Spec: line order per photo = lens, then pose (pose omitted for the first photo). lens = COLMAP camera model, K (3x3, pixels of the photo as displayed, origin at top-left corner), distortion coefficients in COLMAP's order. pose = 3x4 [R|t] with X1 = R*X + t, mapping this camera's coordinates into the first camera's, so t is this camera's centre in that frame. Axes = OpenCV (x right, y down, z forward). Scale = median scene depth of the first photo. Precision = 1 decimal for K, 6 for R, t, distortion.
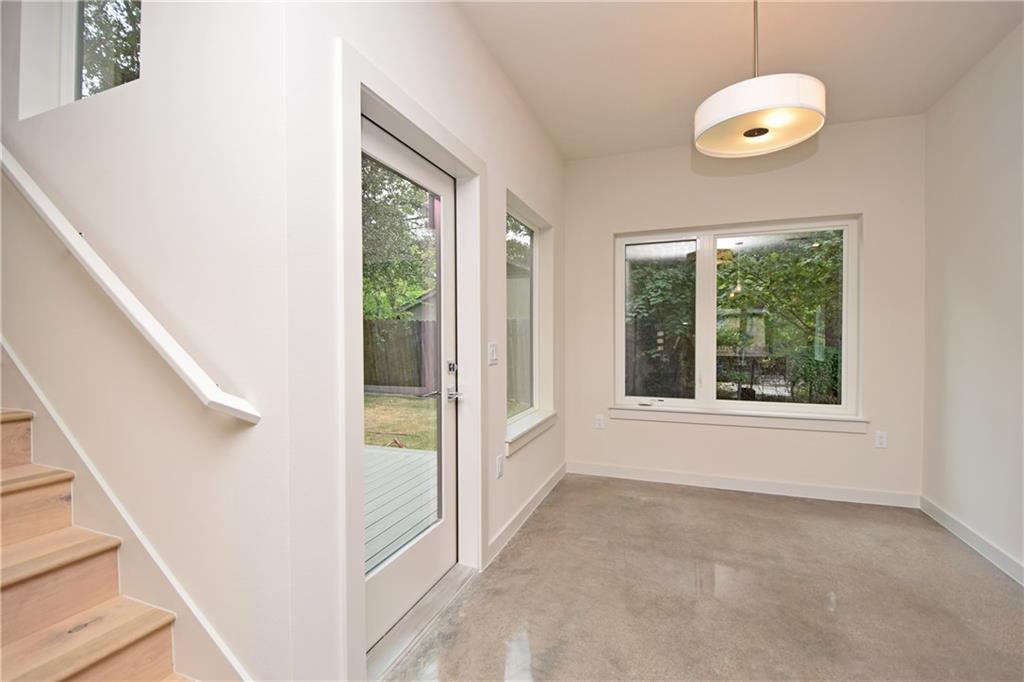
lens RADIAL K [[454.5, 0, 514.2], [0, 454.5, 342.9], [0, 0, 1]] dist [0.021918, -0.026248]
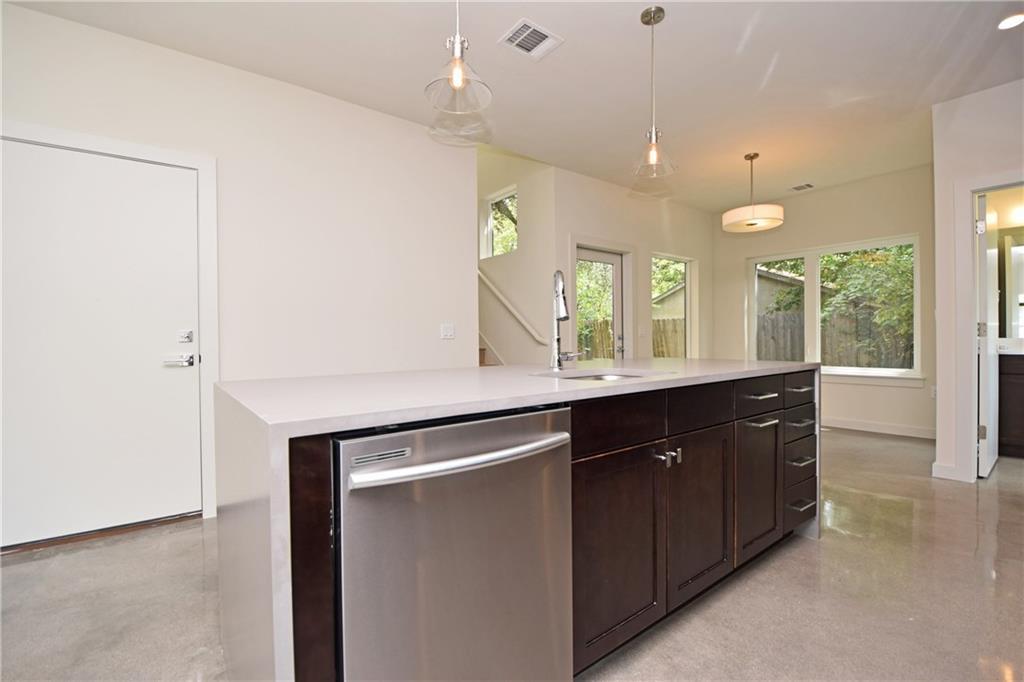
lens RADIAL K [[448.2, 0, 515.1], [0, 448.2, 341.9], [0, 0, 1]] dist [0.015807, -0.023685]
pose [[0.850993, -0.001840, -0.525174, 0.444767], [-0.000608, 0.999990, -0.004488, 0.063665], [0.525177, 0.004139, 0.850983, -0.887196]]
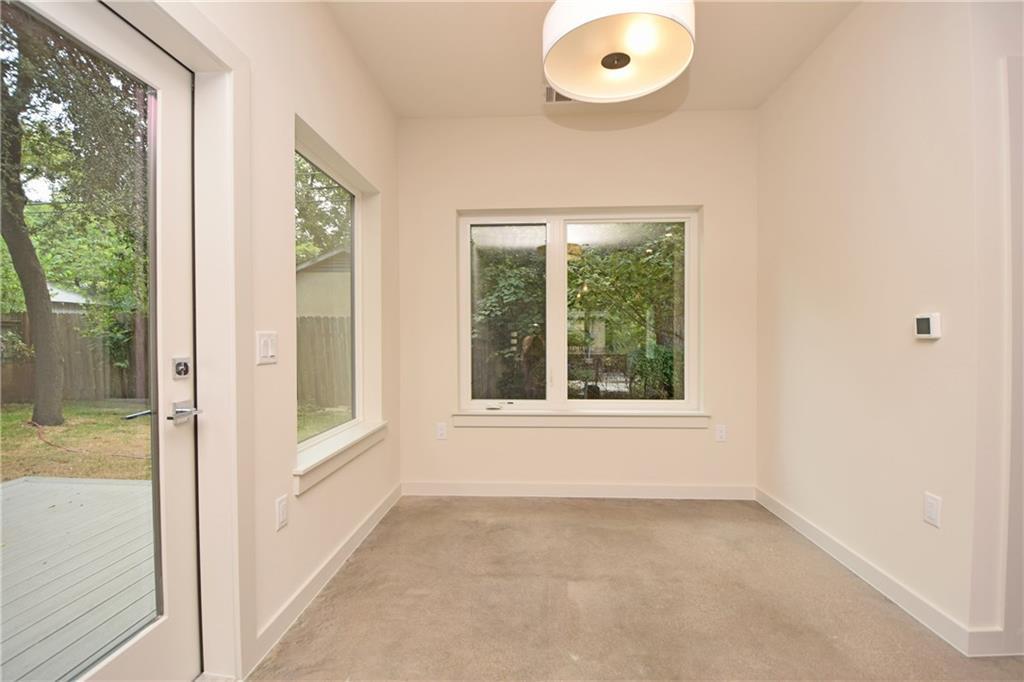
lens RADIAL K [[448.2, 0, 515.1], [0, 448.2, 341.9], [0, 0, 1]] dist [0.015807, -0.023685]
pose [[0.952890, -0.003182, 0.303299, 0.082065], [0.005759, 0.999955, -0.007604, 0.017621], [-0.303261, 0.008992, 0.952865, 0.204890]]
